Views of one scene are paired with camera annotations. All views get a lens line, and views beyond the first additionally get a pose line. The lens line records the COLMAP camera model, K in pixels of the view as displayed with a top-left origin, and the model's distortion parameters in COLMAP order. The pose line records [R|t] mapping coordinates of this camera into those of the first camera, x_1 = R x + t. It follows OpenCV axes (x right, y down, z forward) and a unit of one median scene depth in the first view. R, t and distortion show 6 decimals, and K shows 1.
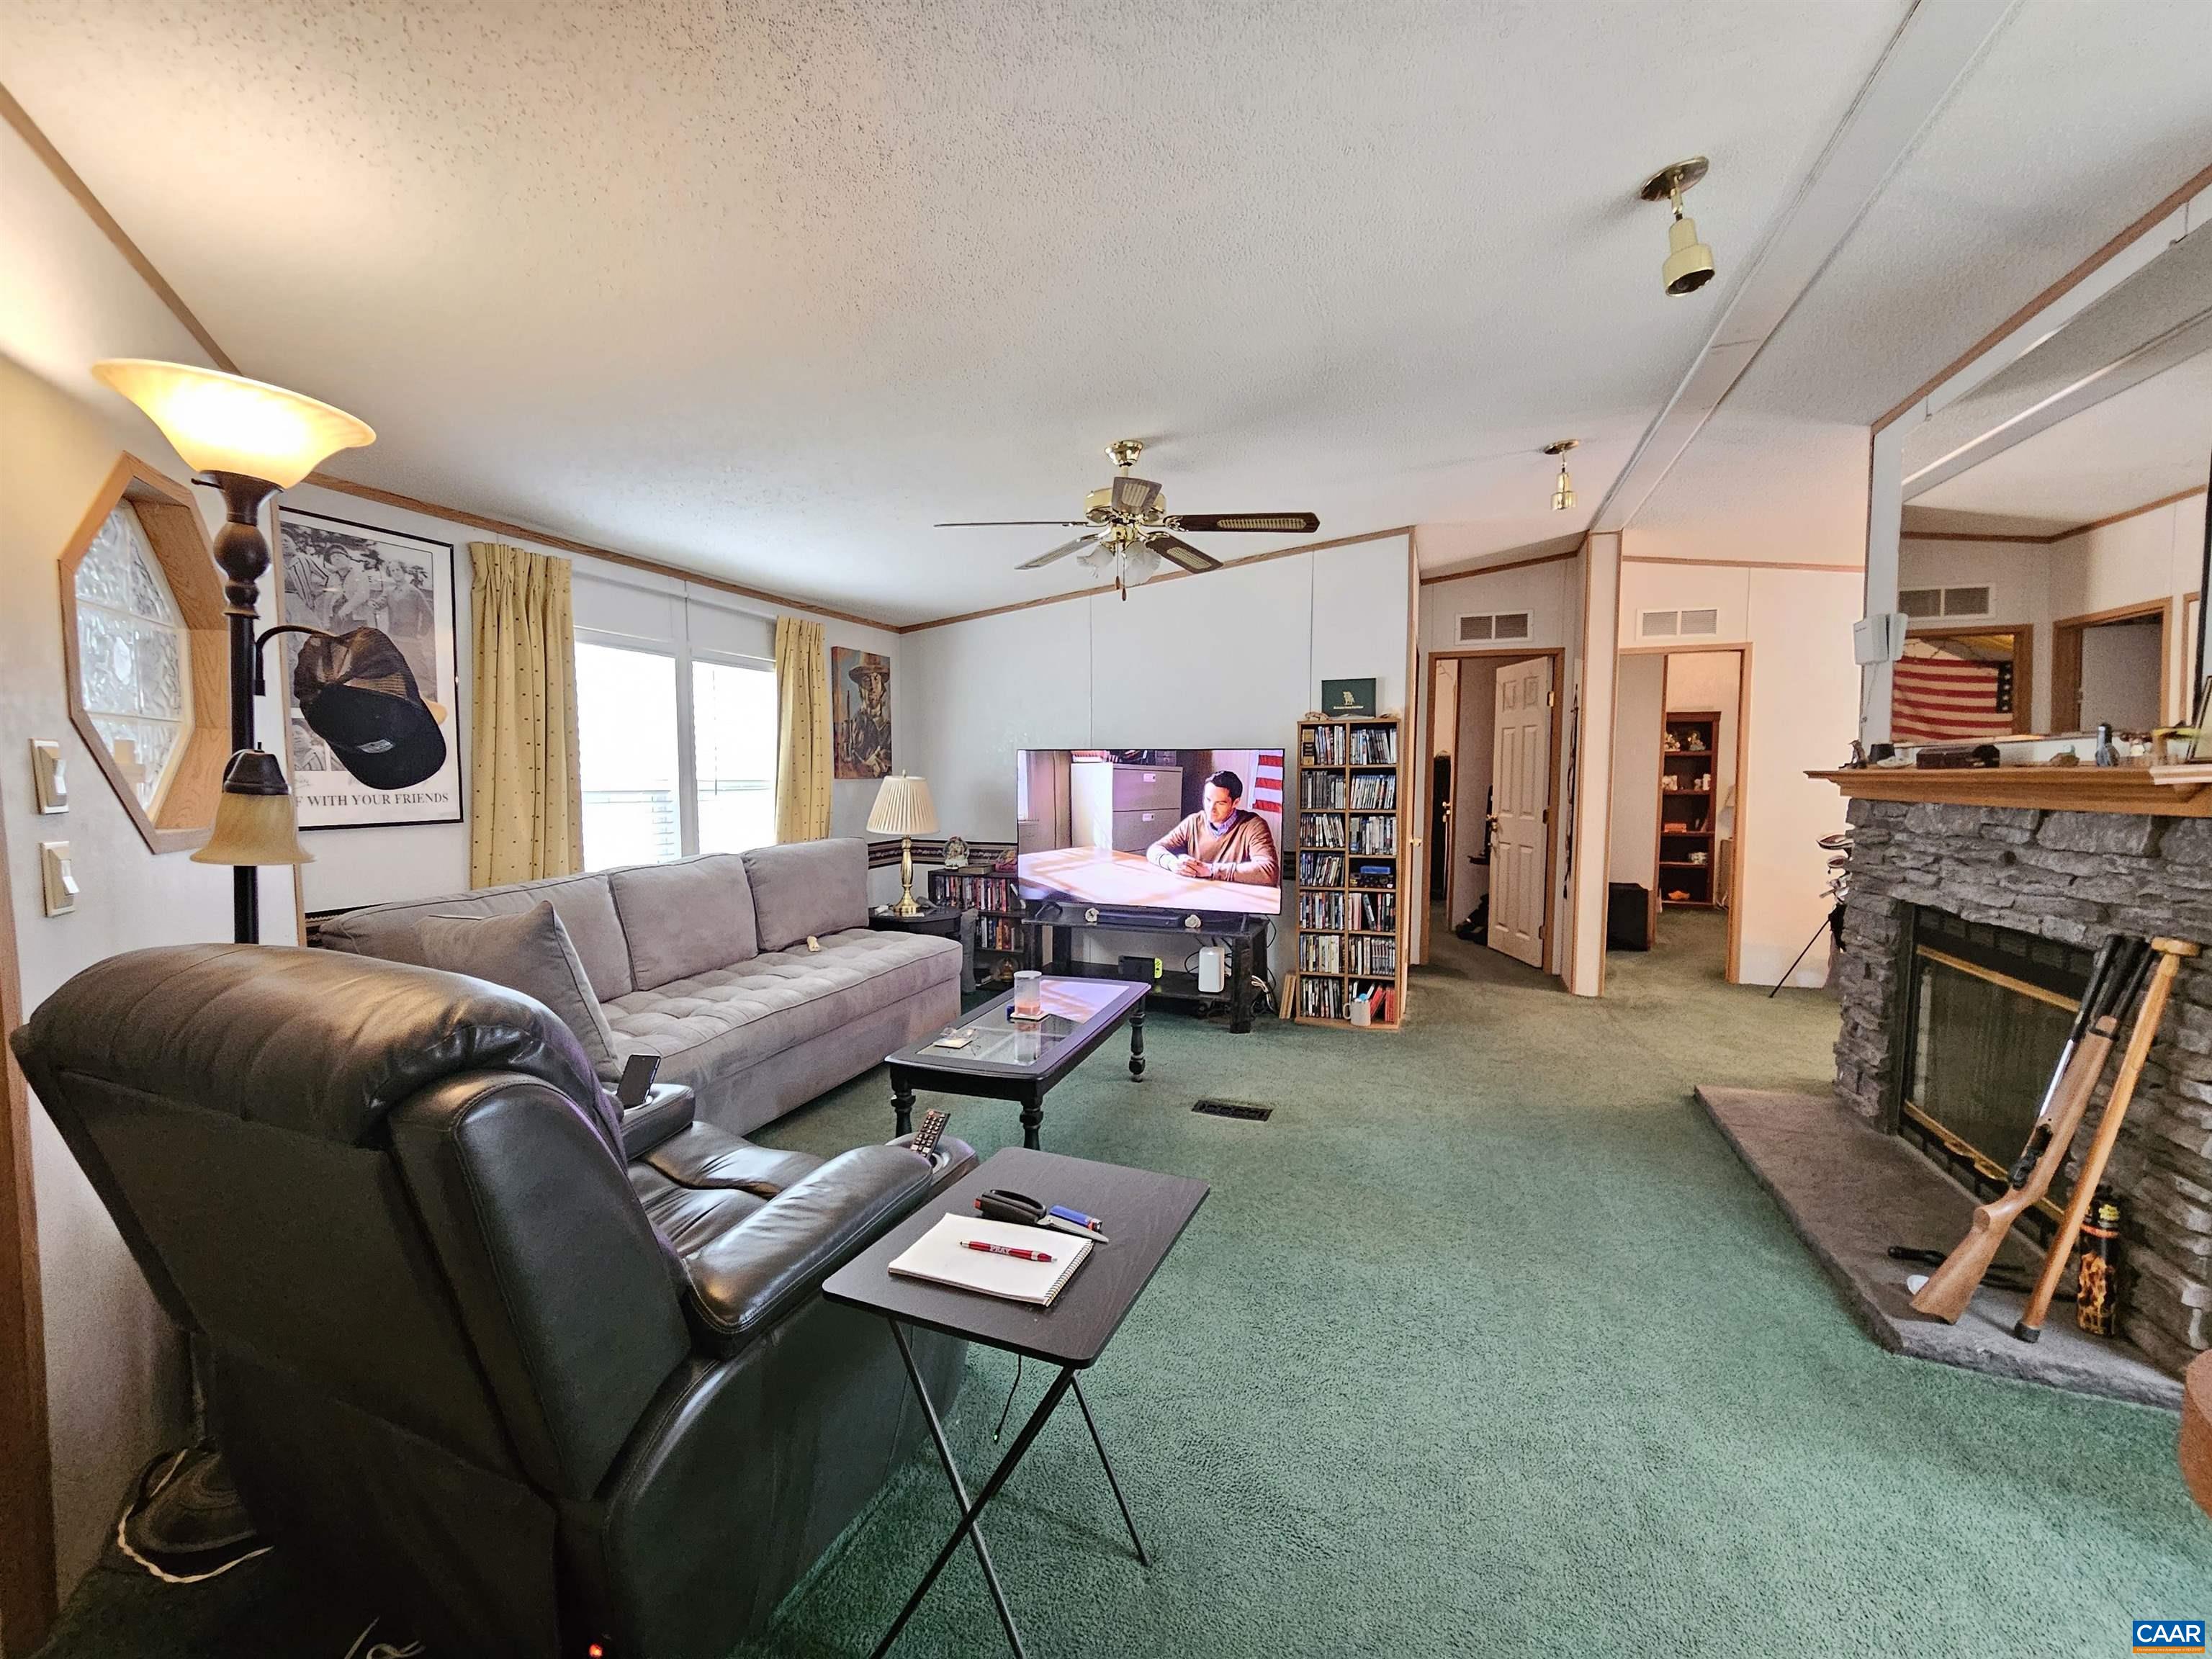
lens RADIAL K [[923.4, 0, 1103.0], [0, 923.4, 831.8], [0, 0, 1]] dist [-0.001842, 0.000294]
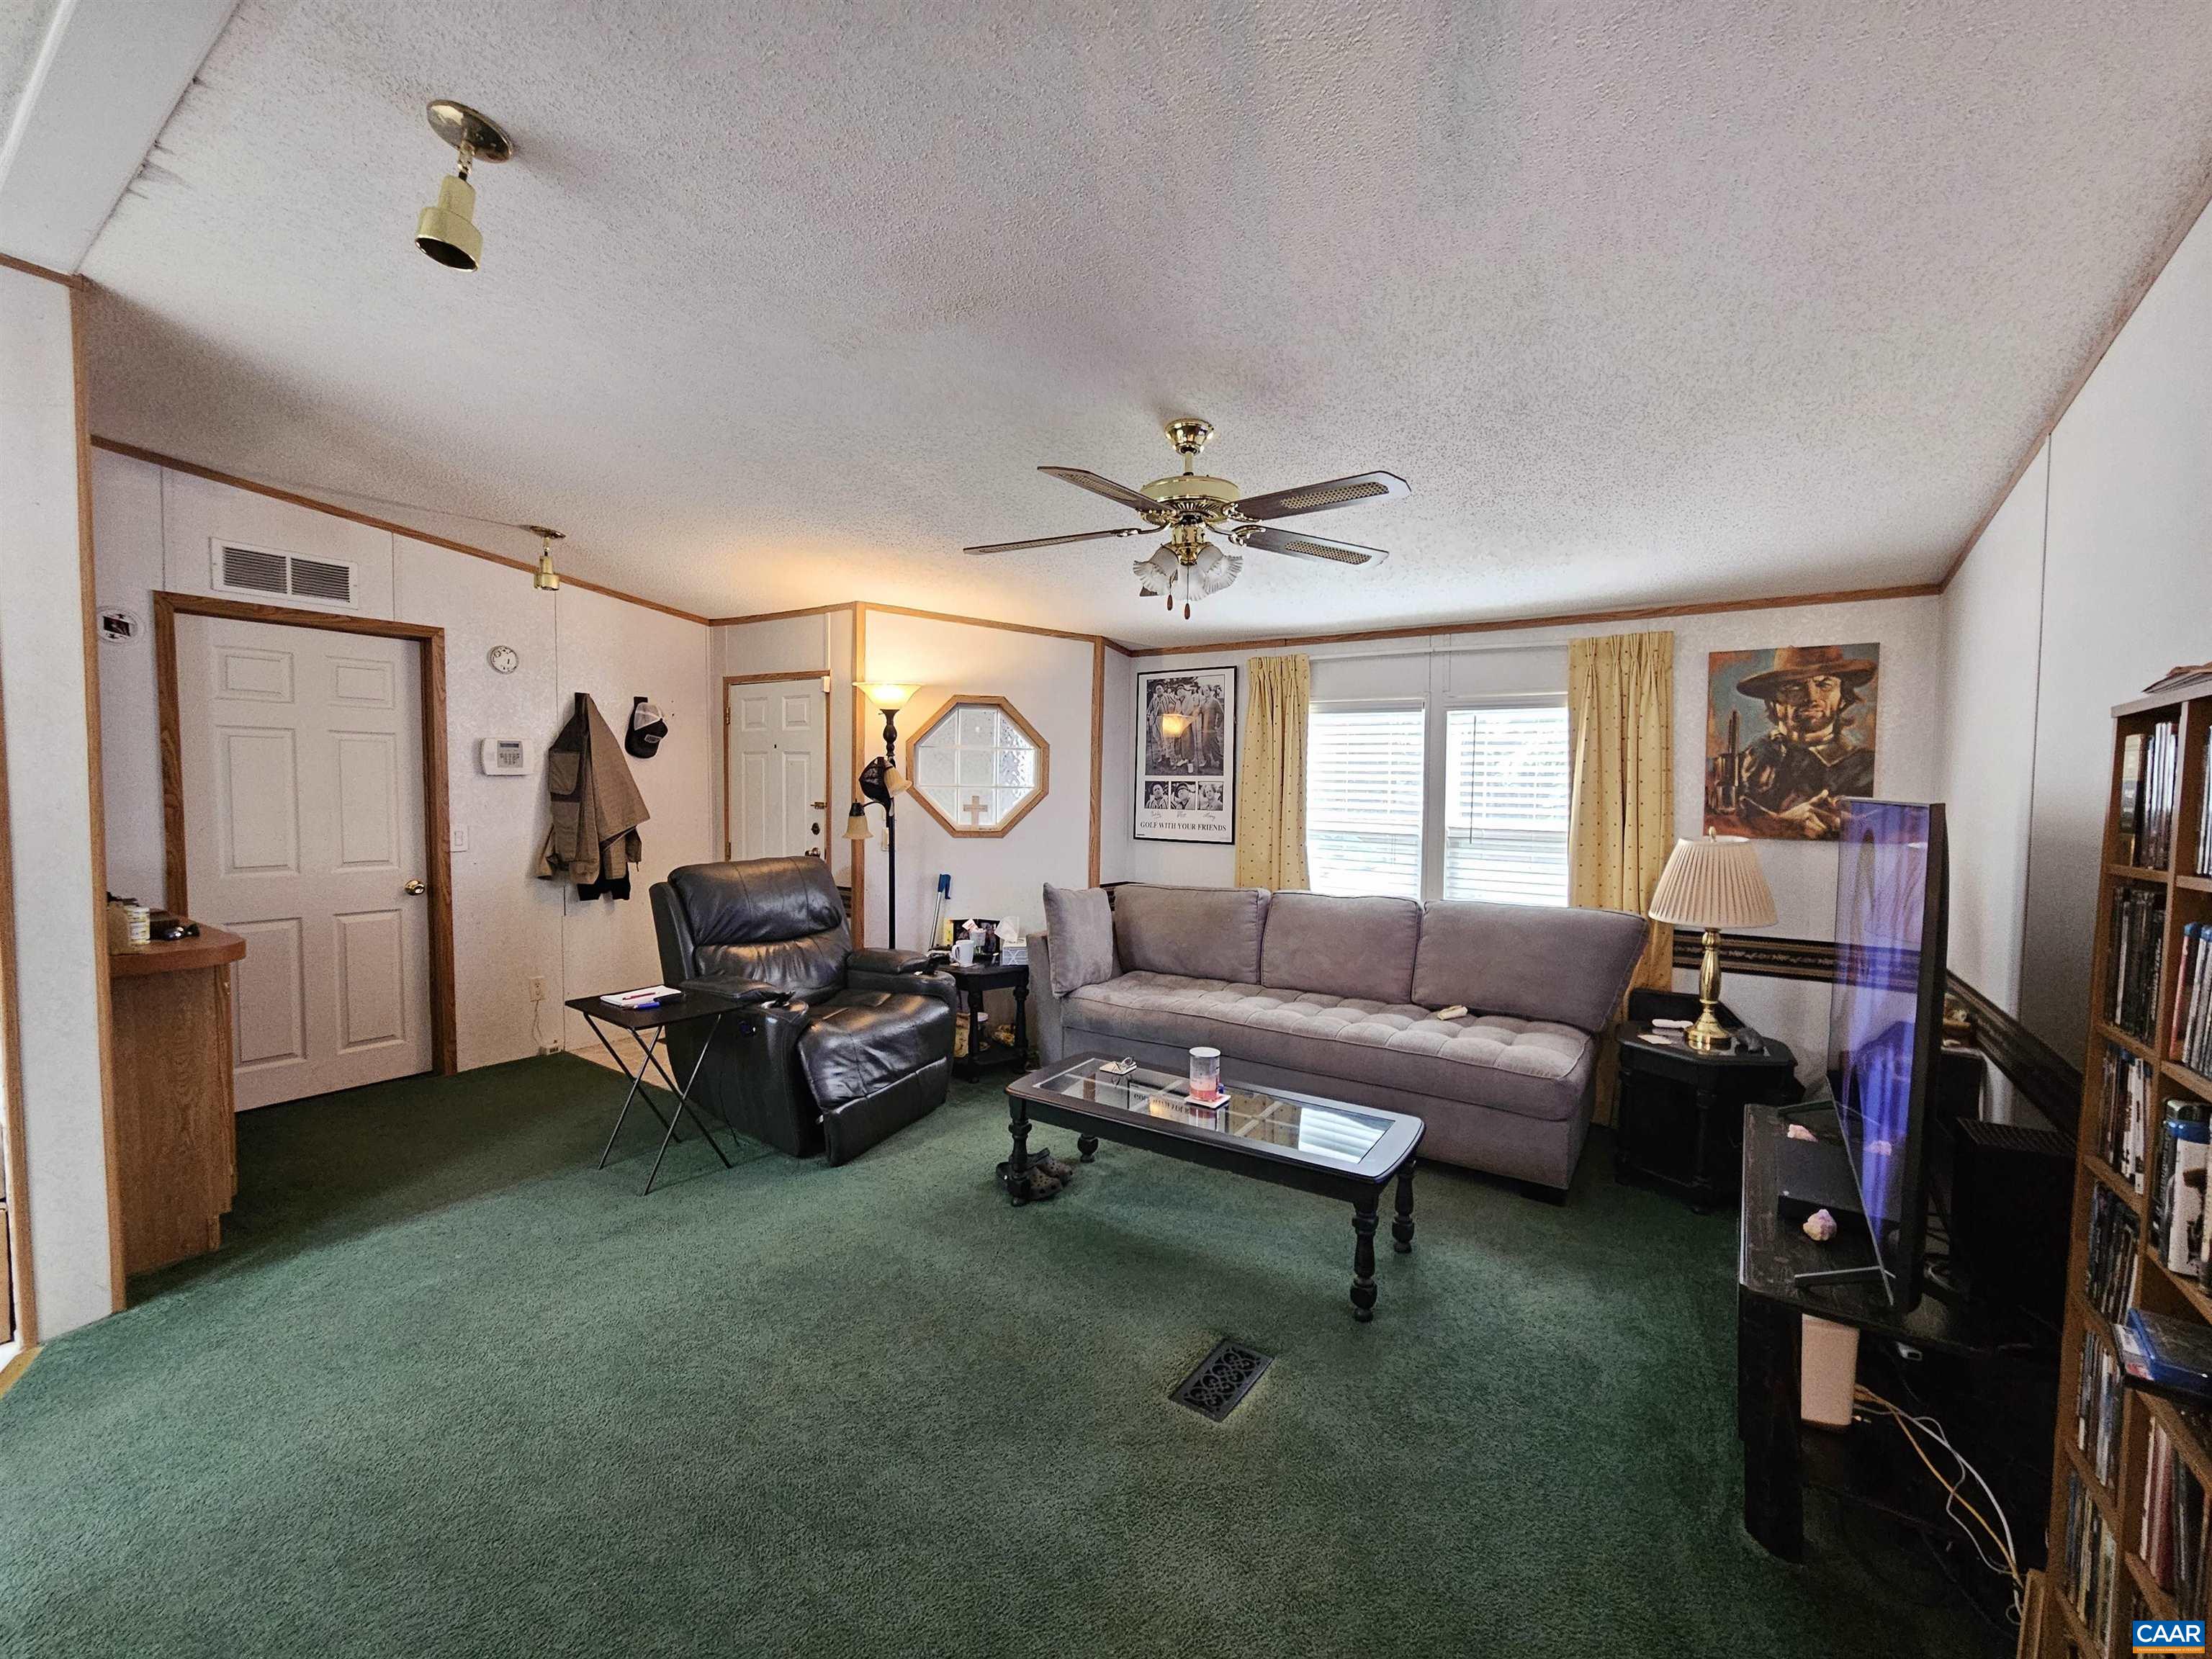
lens RADIAL K [[923.4, 0, 1103.0], [0, 923.4, 831.8], [0, 0, 1]] dist [-0.001842, 0.000294]
pose [[-0.246241, 0.039925, -0.968386, 0.647181], [-0.079372, 0.994964, 0.061204, -0.084008], [0.965953, 0.091933, -0.241832, 0.892883]]
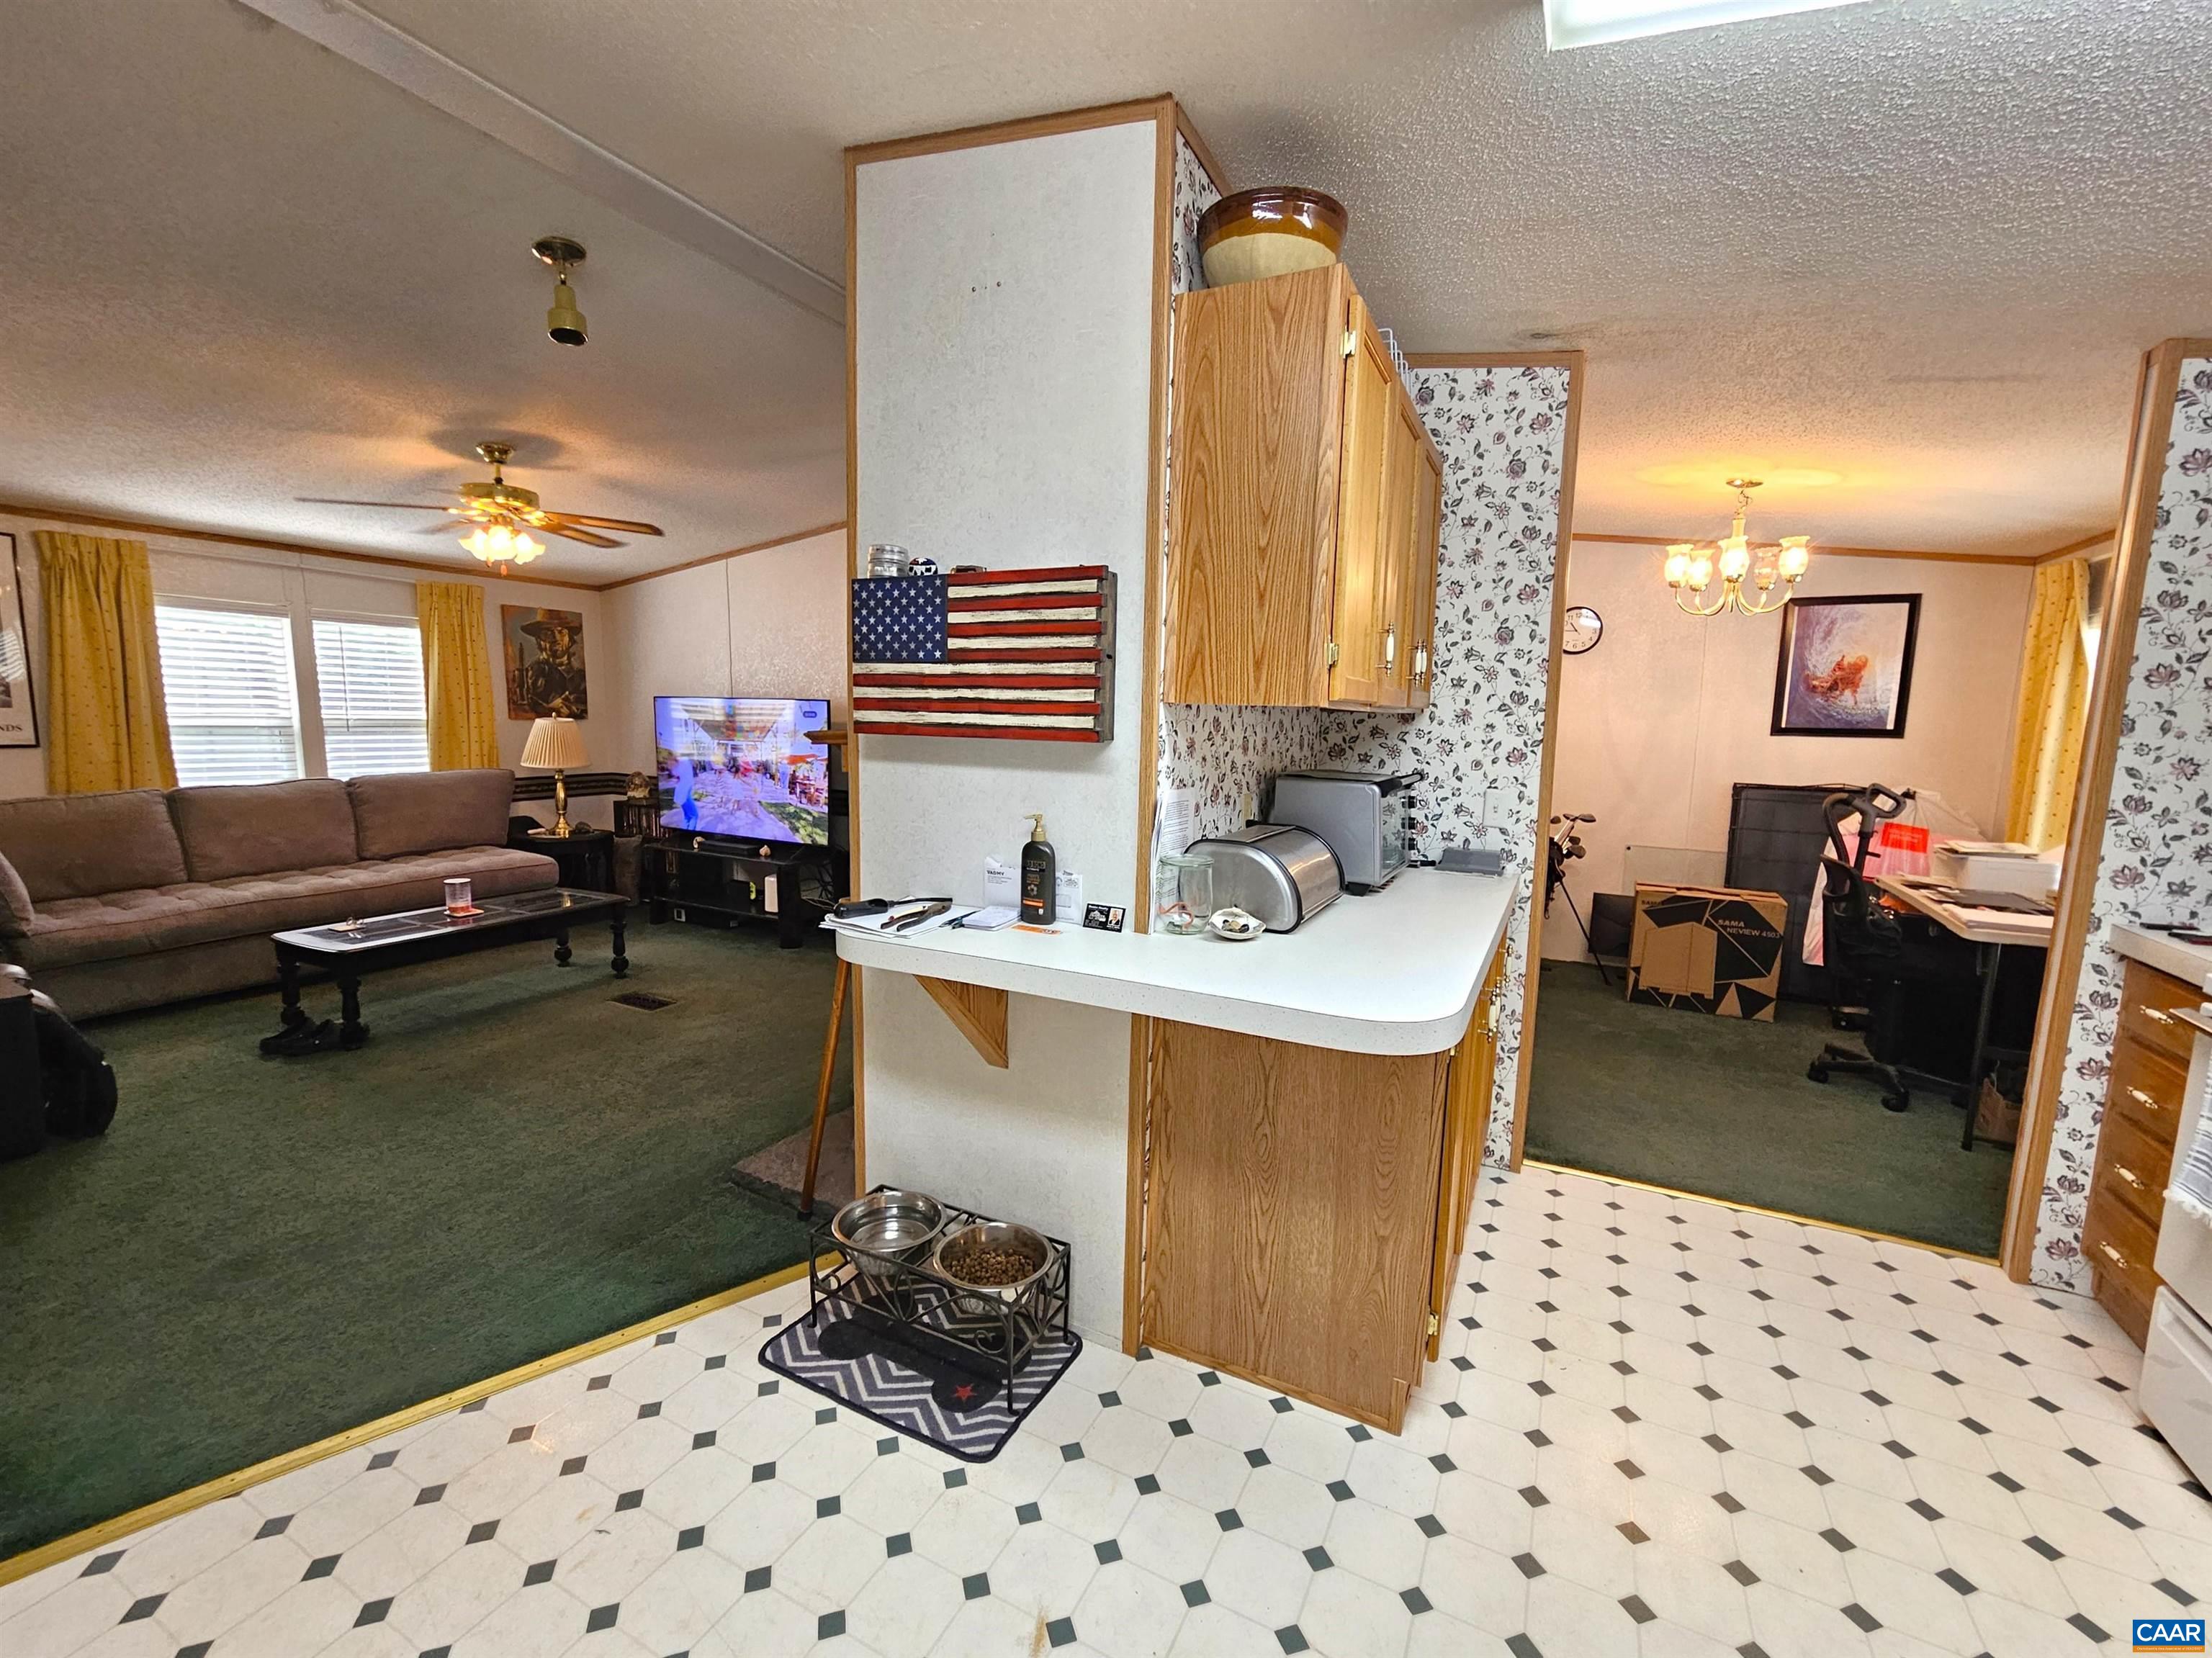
lens RADIAL K [[923.3, 0, 1103.0], [0, 923.3, 831.3], [0, 0, 1]] dist [-0.001842, 0.000294]
pose [[0.991485, 0.034907, -0.125453, 0.754298], [-0.027314, 0.997718, 0.061744, -0.009813], [0.127322, -0.057792, 0.990176, -0.088840]]
